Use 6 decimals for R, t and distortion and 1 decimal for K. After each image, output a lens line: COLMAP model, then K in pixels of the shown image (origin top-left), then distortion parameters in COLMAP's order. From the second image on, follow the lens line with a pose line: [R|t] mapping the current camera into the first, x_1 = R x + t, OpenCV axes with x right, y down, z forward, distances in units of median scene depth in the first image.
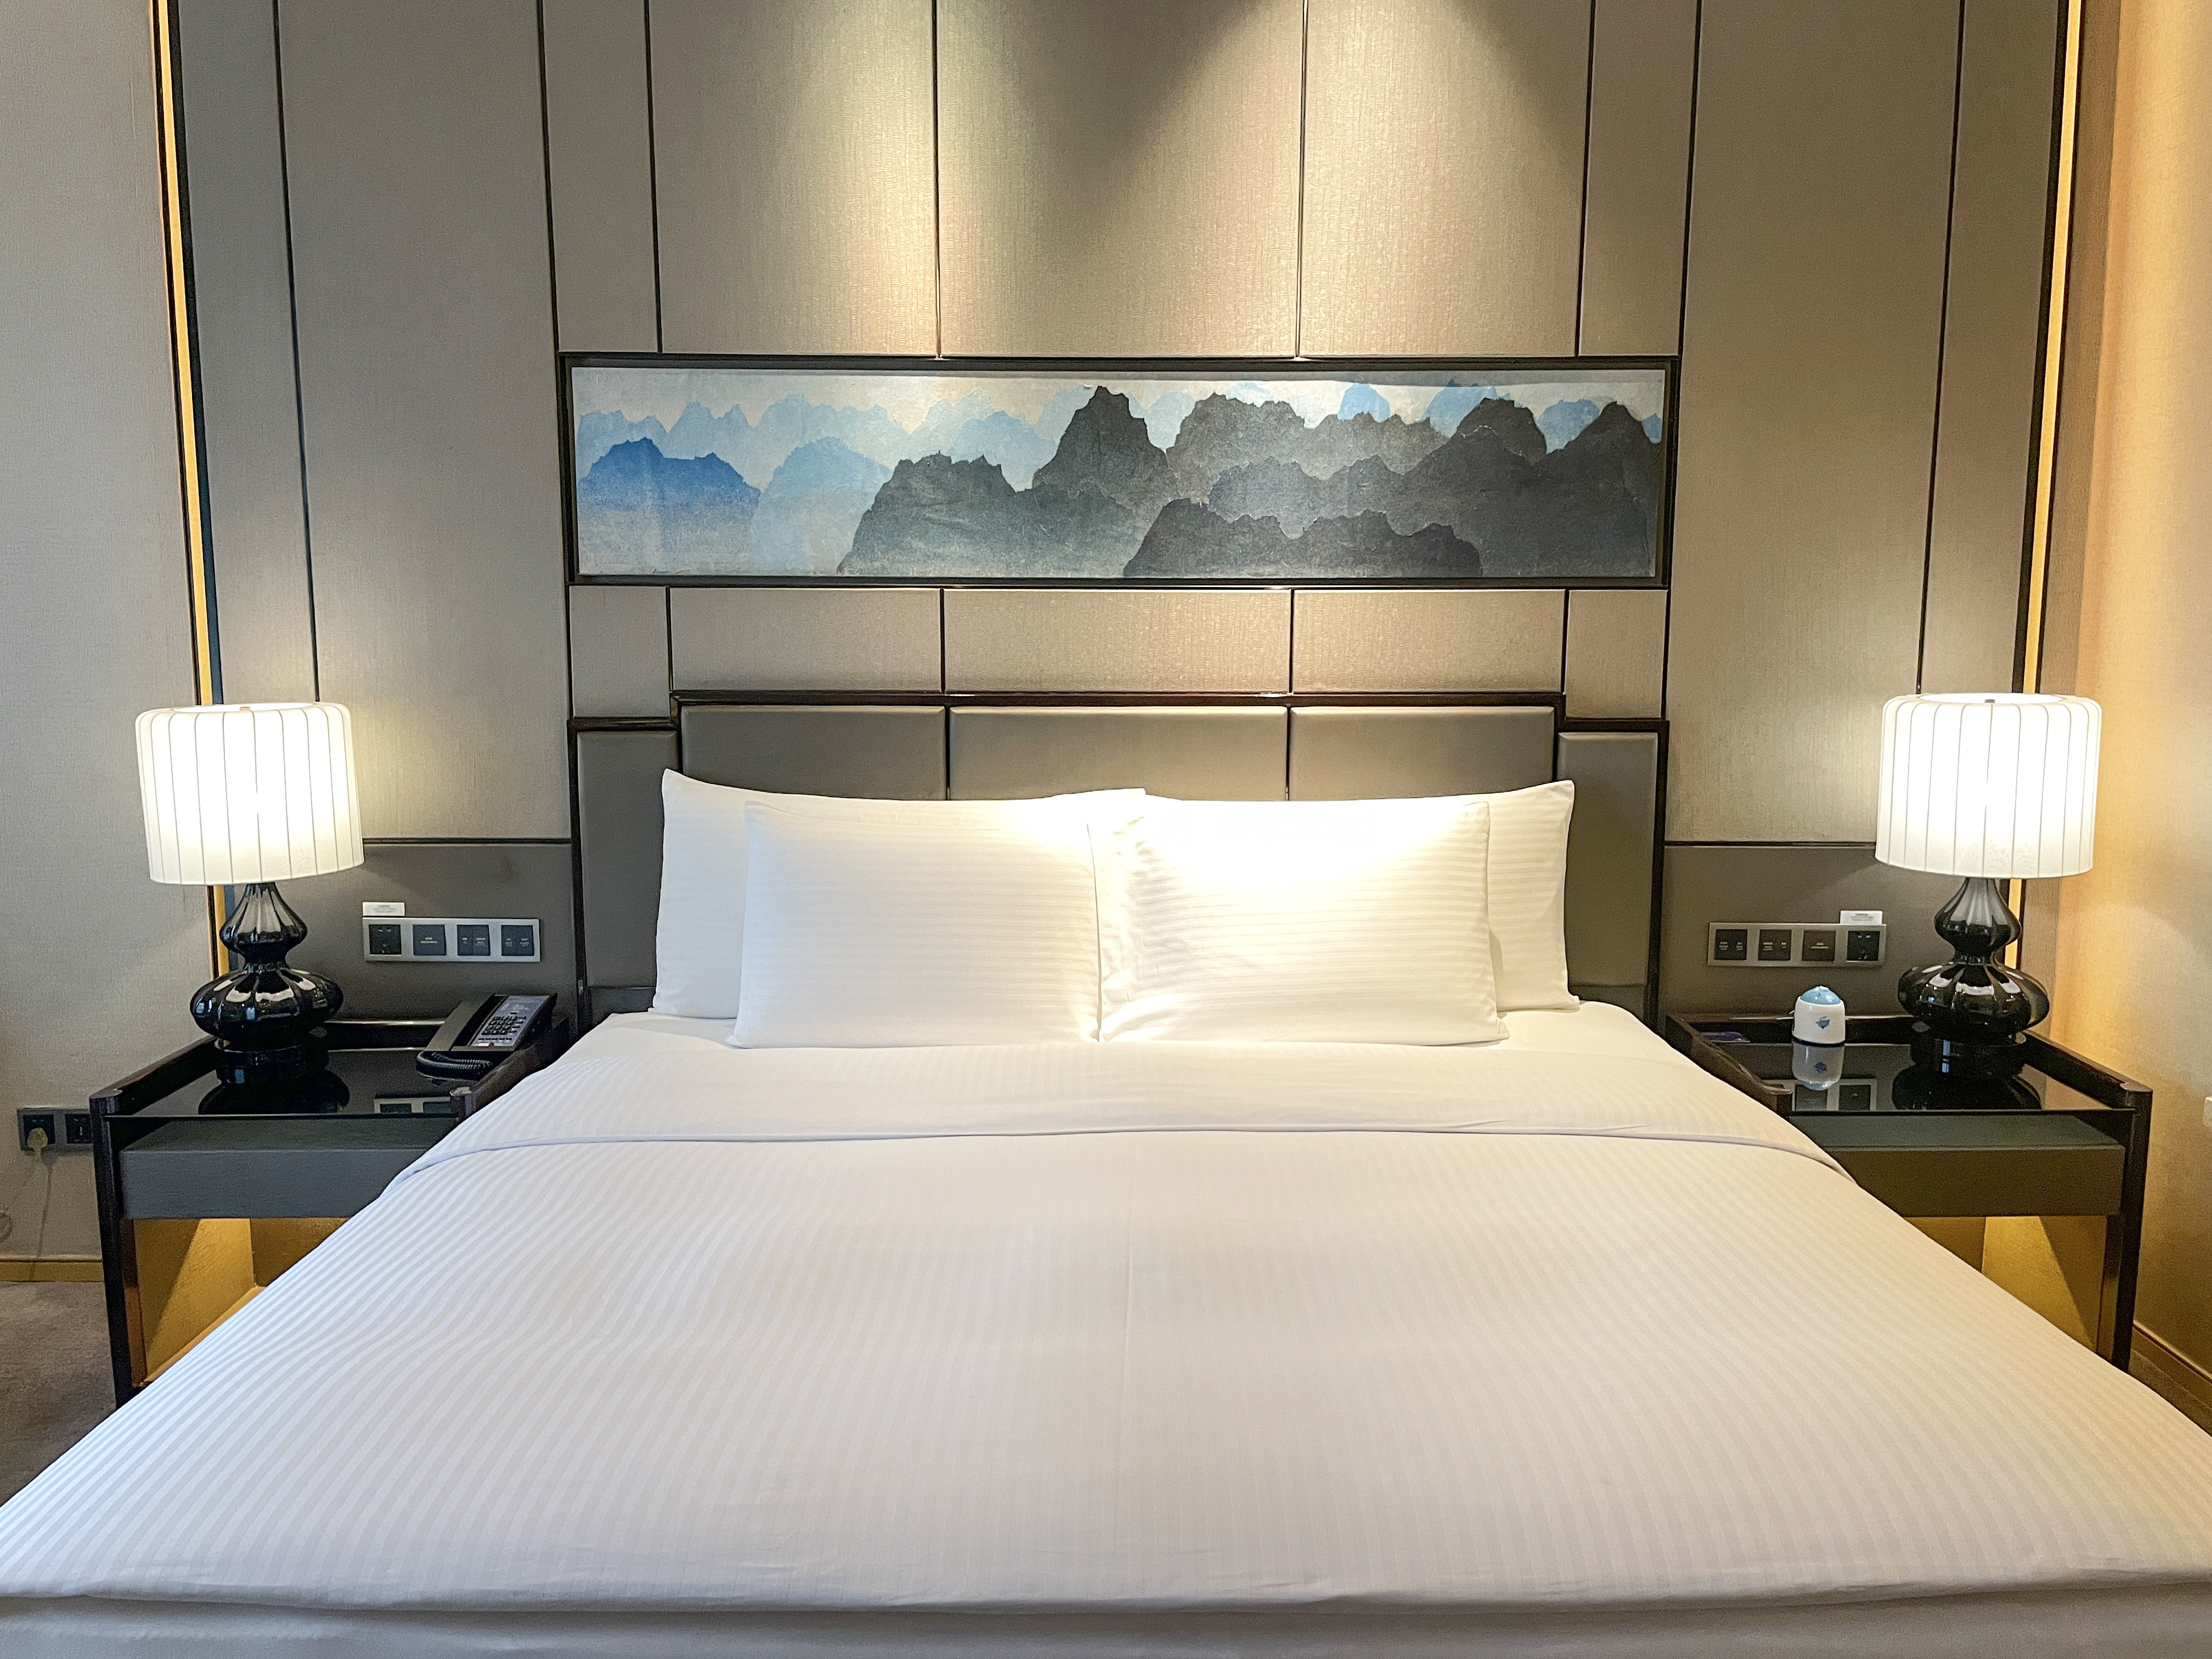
lens RADIAL K [[1678.1, 0, 1105.8], [0, 1678.1, 814.0], [0, 0, 1]] dist [0.100662, -0.140509]
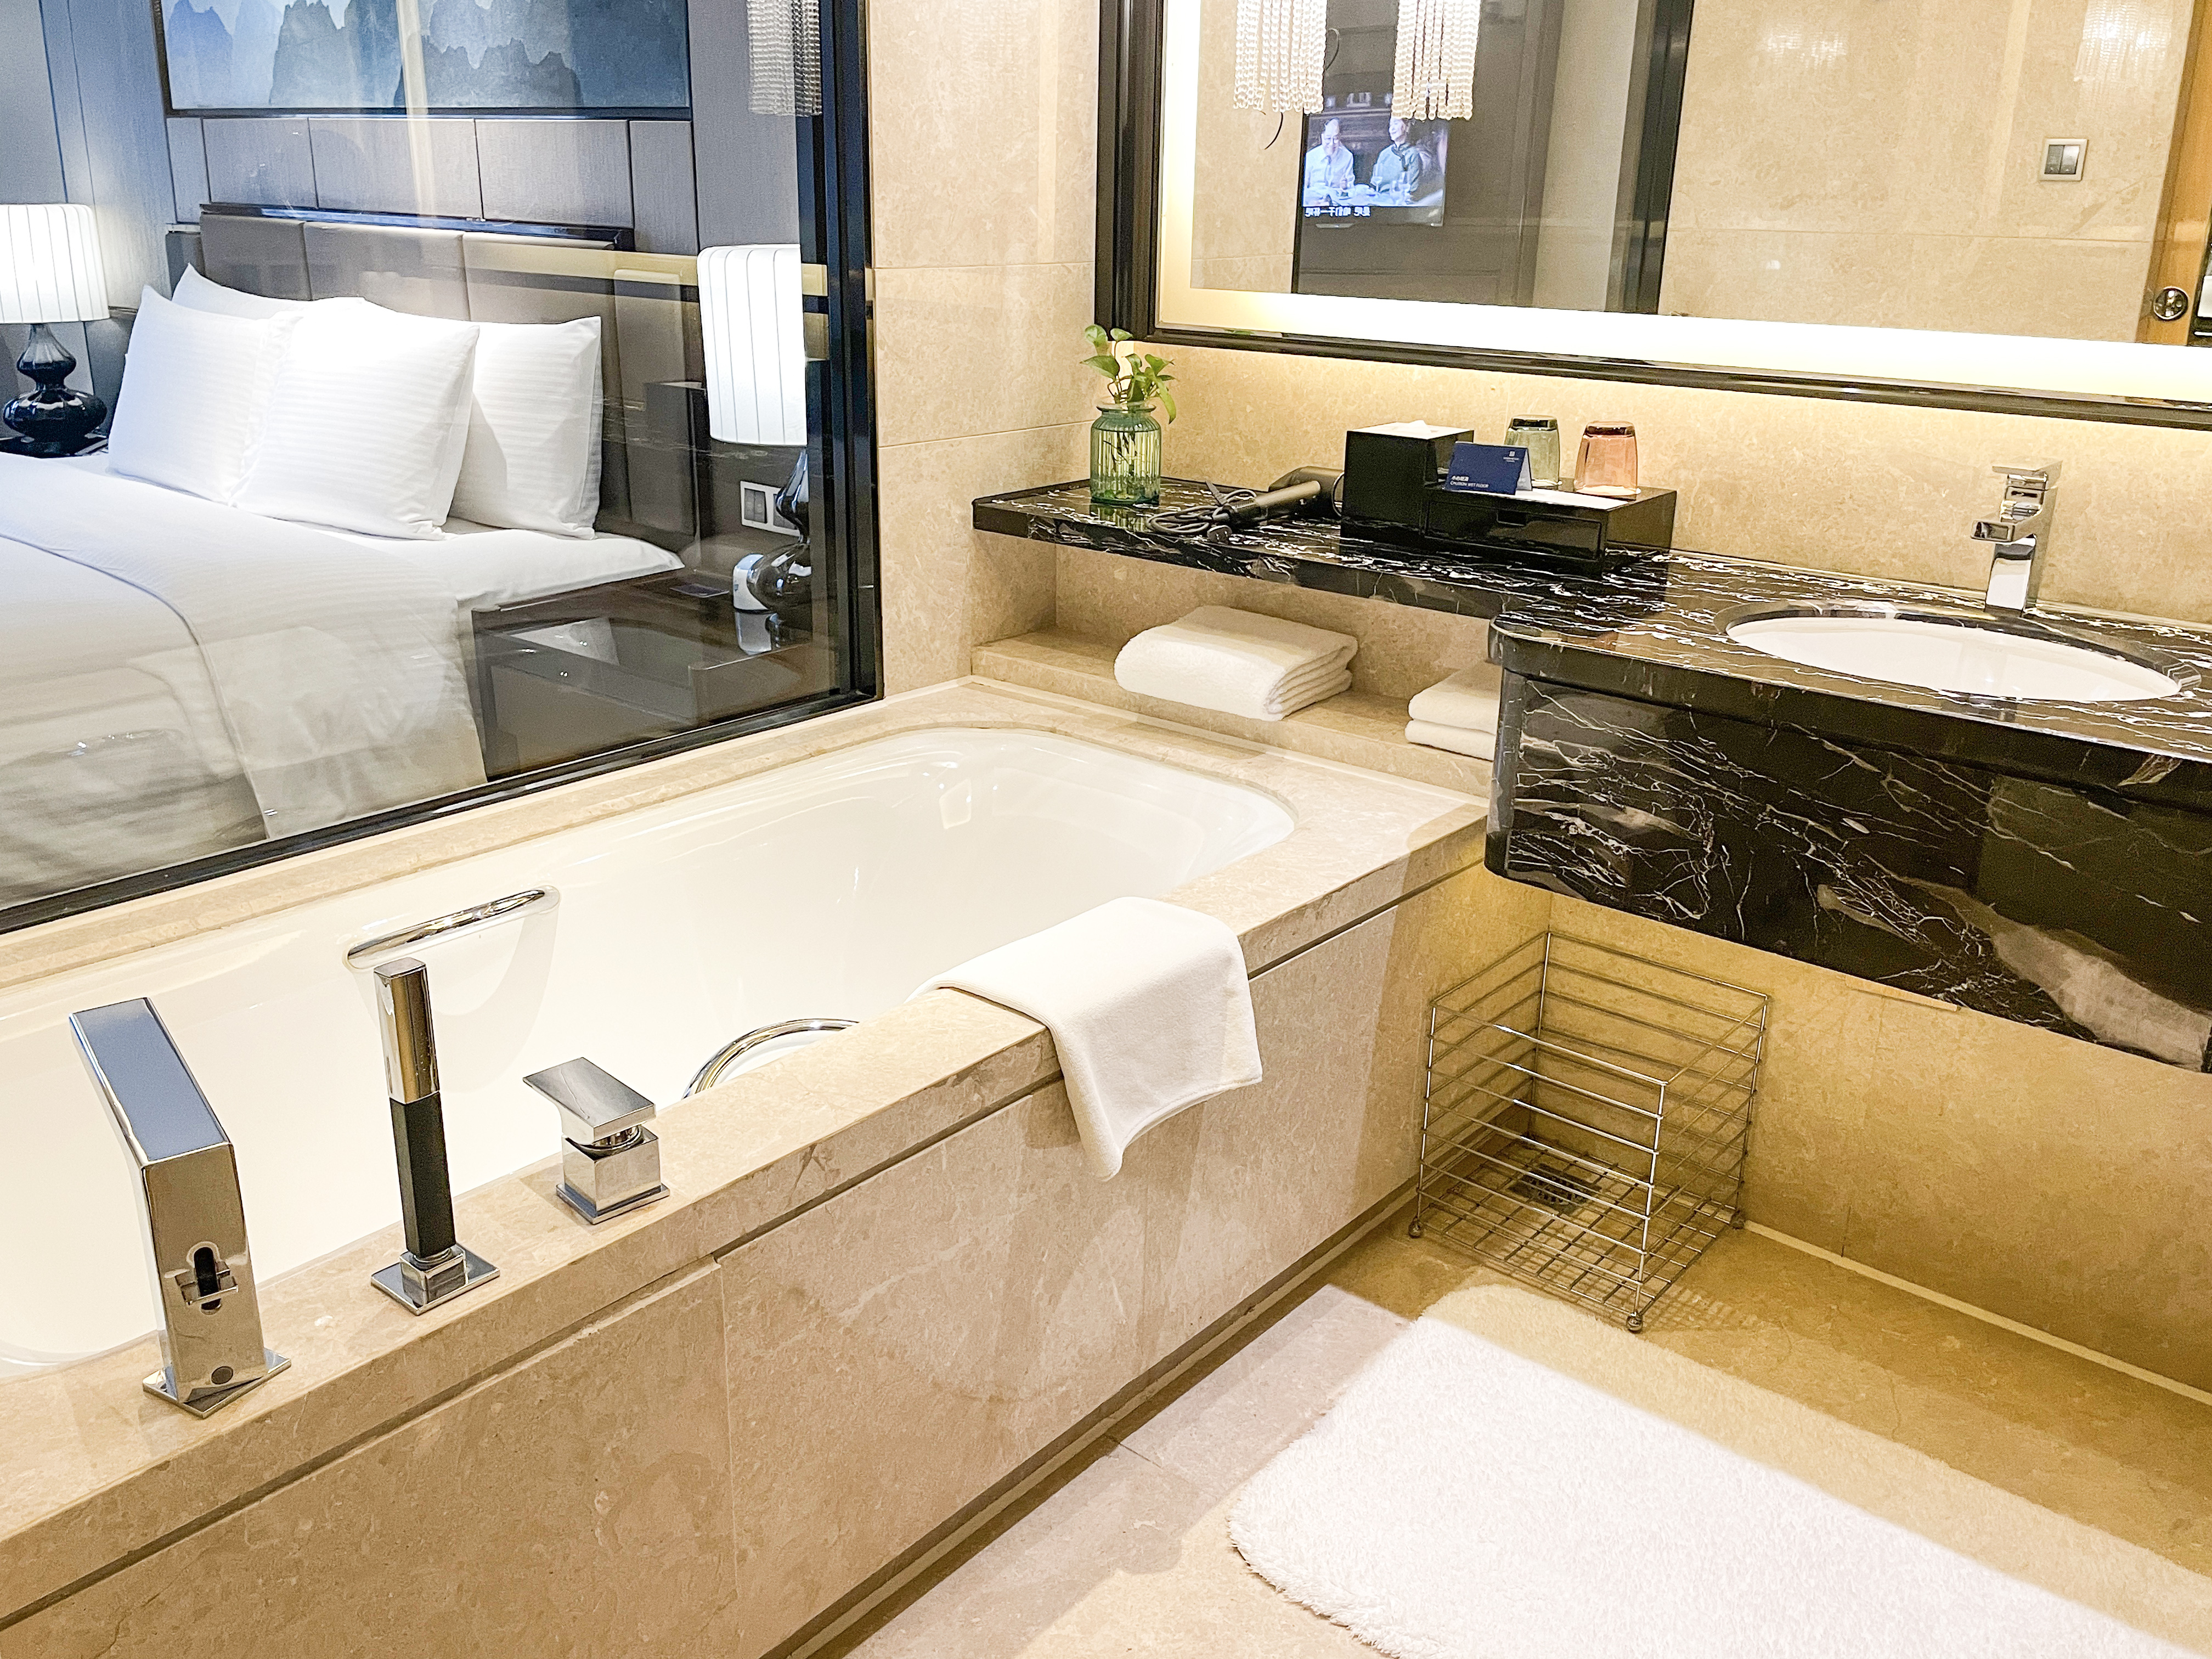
lens RADIAL K [[1805.0, 0, 1107.5], [0, 1805.0, 747.3], [0, 0, 1]] dist [0.116878, -0.175814]
pose [[0.755960, 0.208775, -0.620434, 1.233330], [-0.099710, 0.973444, 0.206071, -0.024979], [0.646980, -0.093918, 0.756701, 0.341162]]
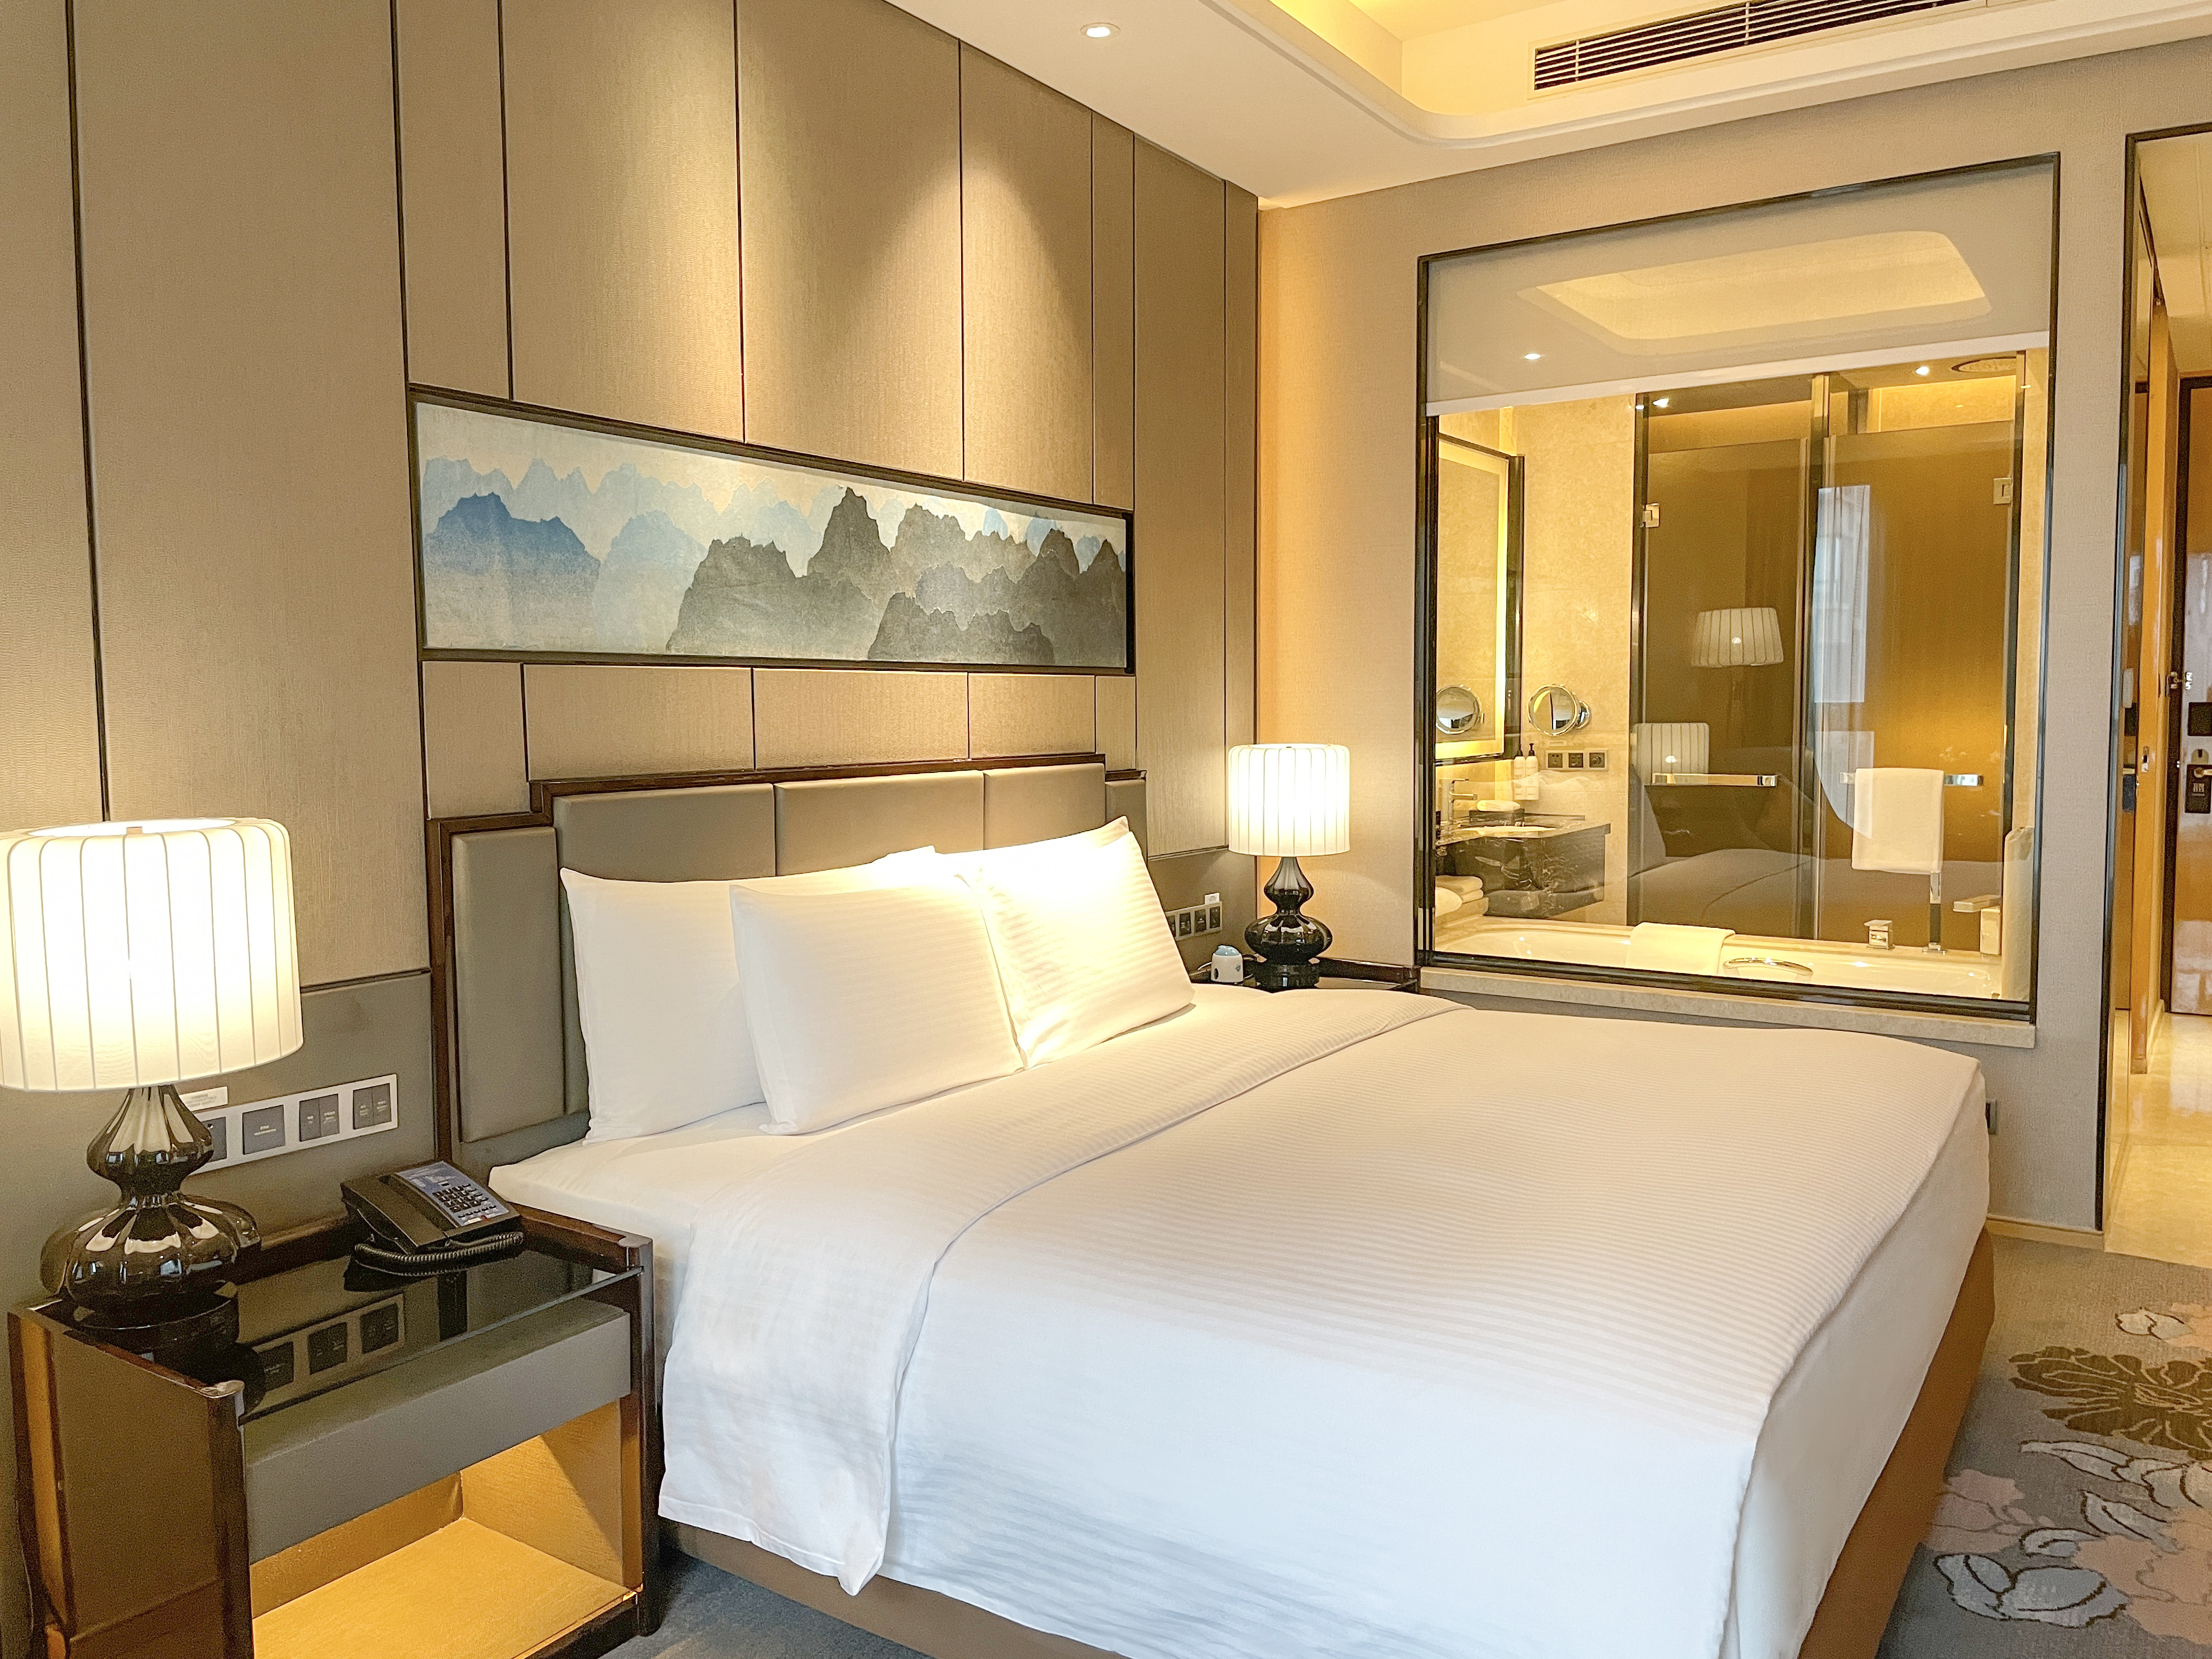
lens RADIAL K [[1648.5, 0, 1136.3], [0, 1648.5, 814.8], [0, 0, 1]] dist [0.102733, -0.152824]
pose [[0.548417, -0.063393, 0.833799, -0.810949], [0.115352, 0.993325, -0.000349, -0.019426], [-0.828211, 0.096372, 0.552069, 0.267207]]
